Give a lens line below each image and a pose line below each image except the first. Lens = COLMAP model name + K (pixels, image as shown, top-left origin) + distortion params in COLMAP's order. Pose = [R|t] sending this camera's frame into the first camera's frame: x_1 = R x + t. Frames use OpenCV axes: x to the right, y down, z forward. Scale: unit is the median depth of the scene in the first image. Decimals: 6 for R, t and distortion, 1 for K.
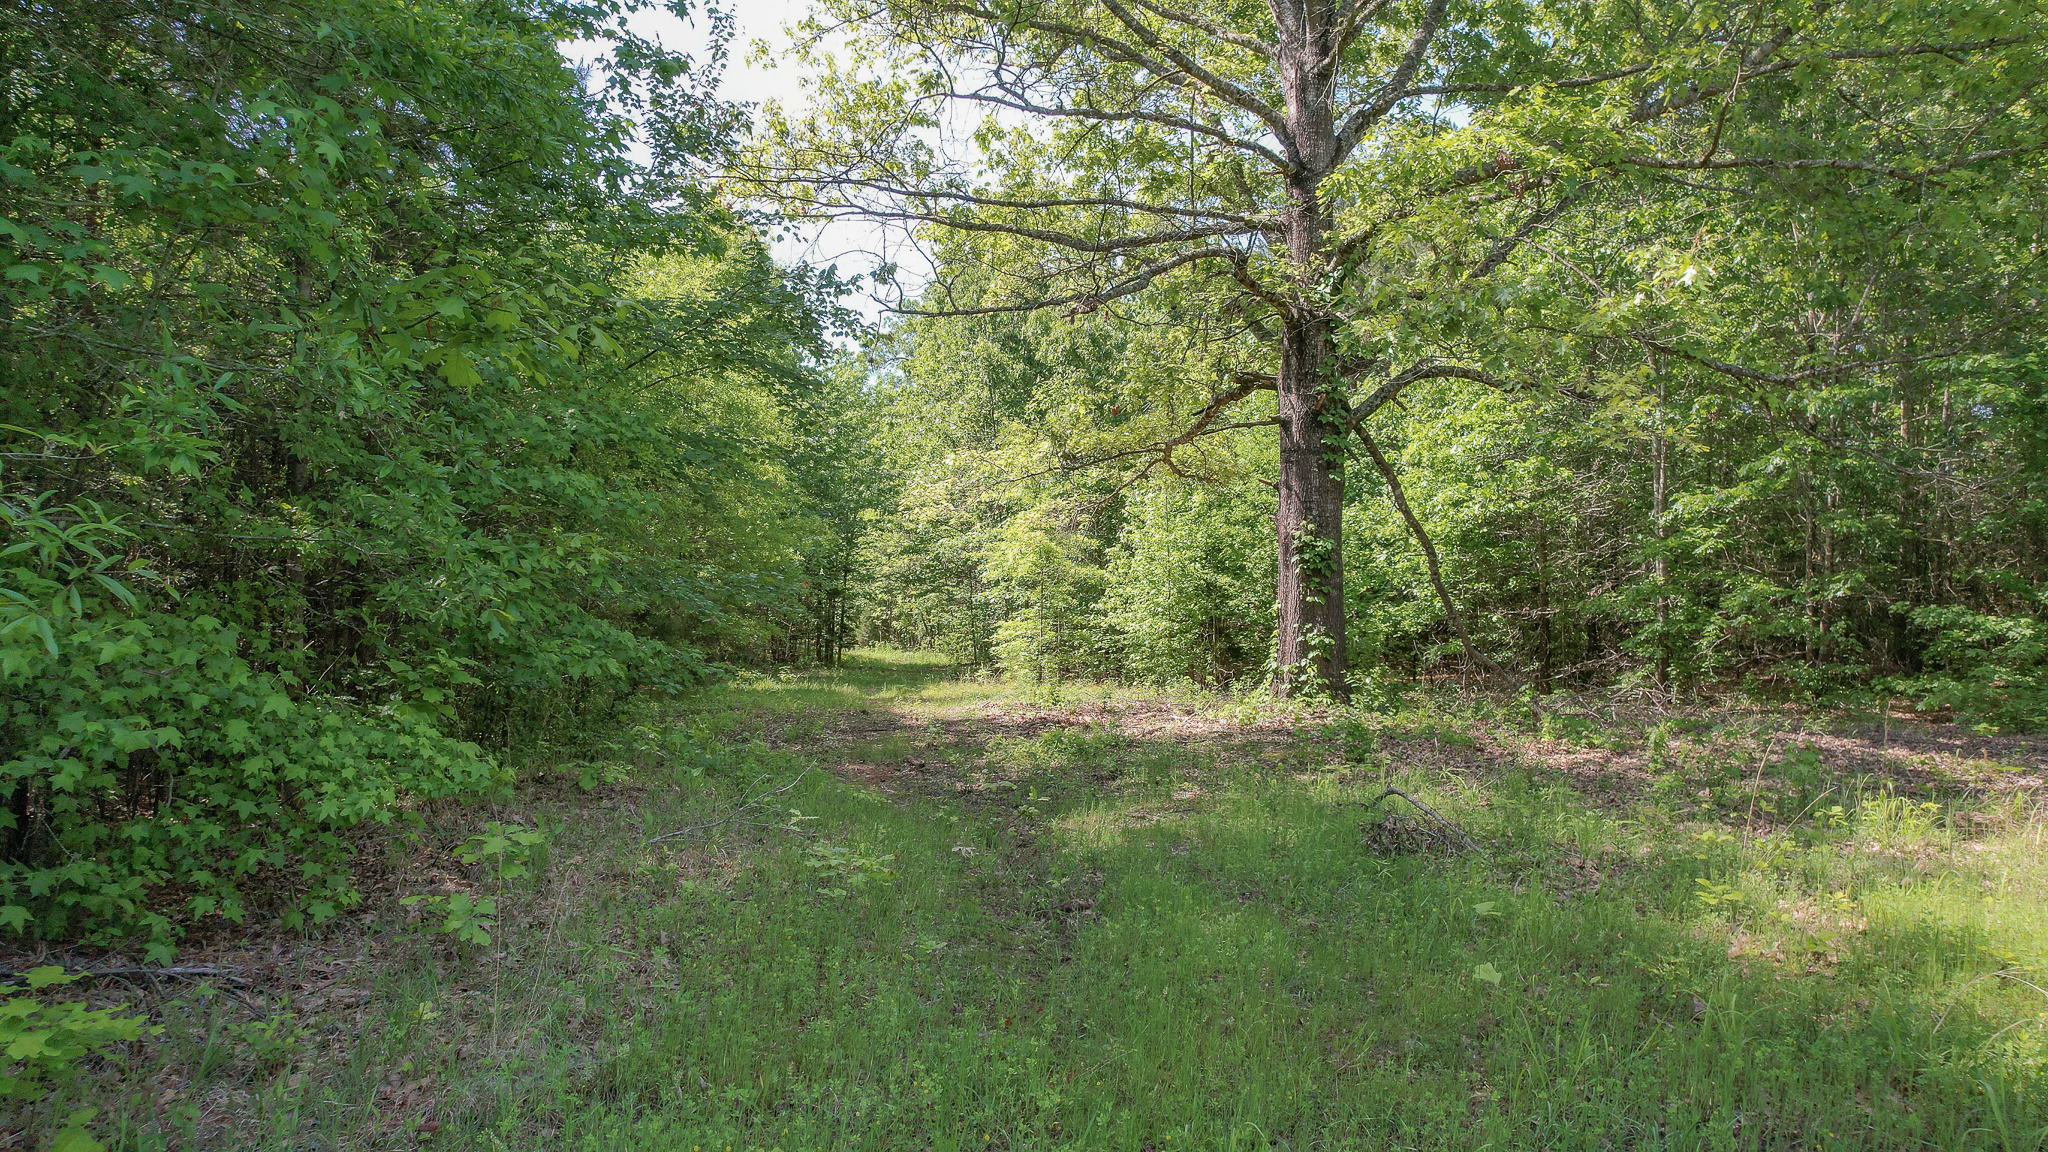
lens RADIAL K [[1296.7, 0, 1032.5], [0, 1296.7, 584.6], [0, 0, 1]] dist [-0.010214, -0.001276]
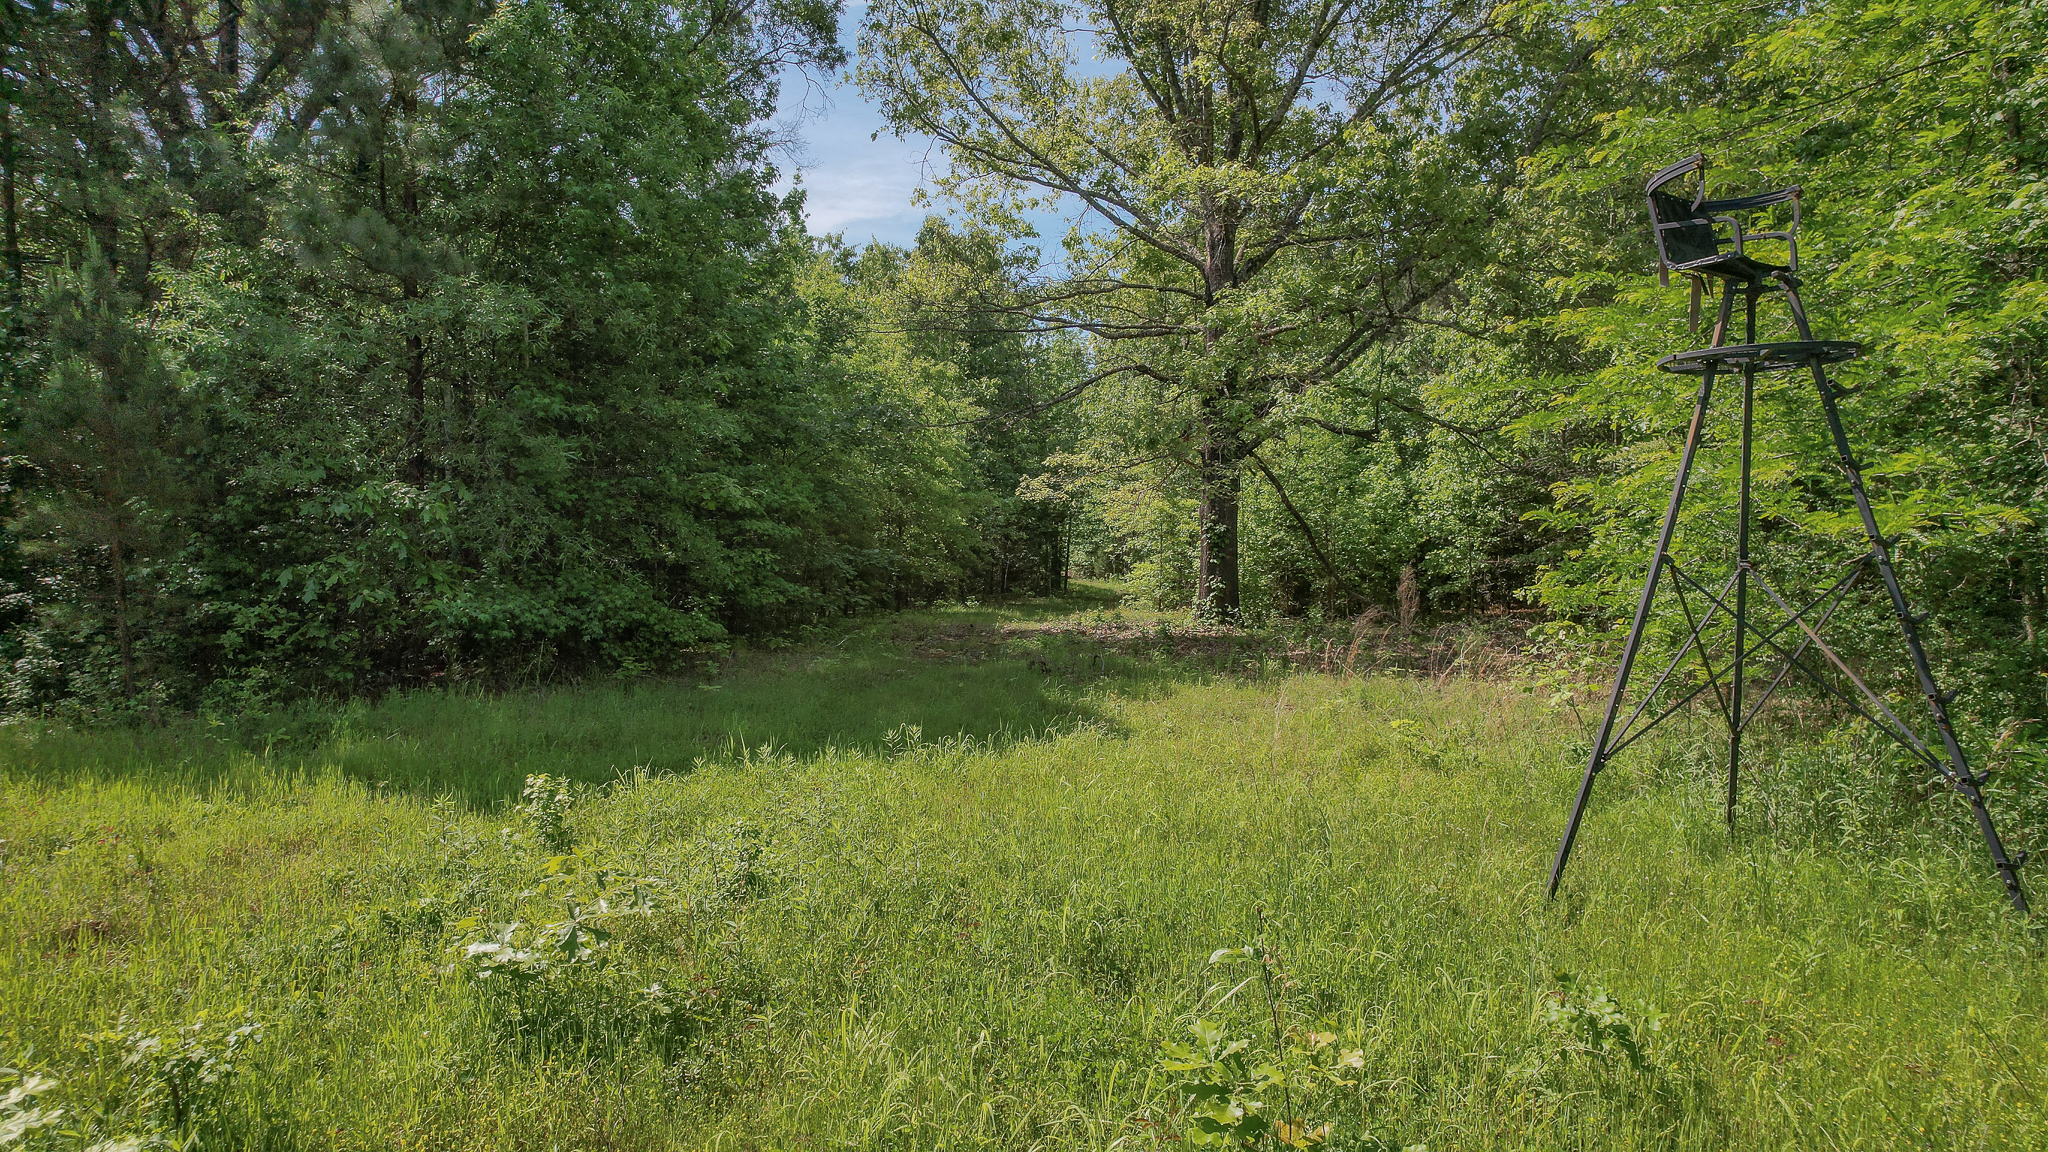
lens RADIAL K [[1296.7, 0, 1018.8], [0, 1296.7, 572.6], [0, 0, 1]] dist [-0.010214, -0.001276]
pose [[0.972355, 0.005951, -0.233432, 0.364441], [0.004808, 0.998953, 0.045496, -0.050873], [0.233458, -0.045361, 0.971308, -0.678224]]
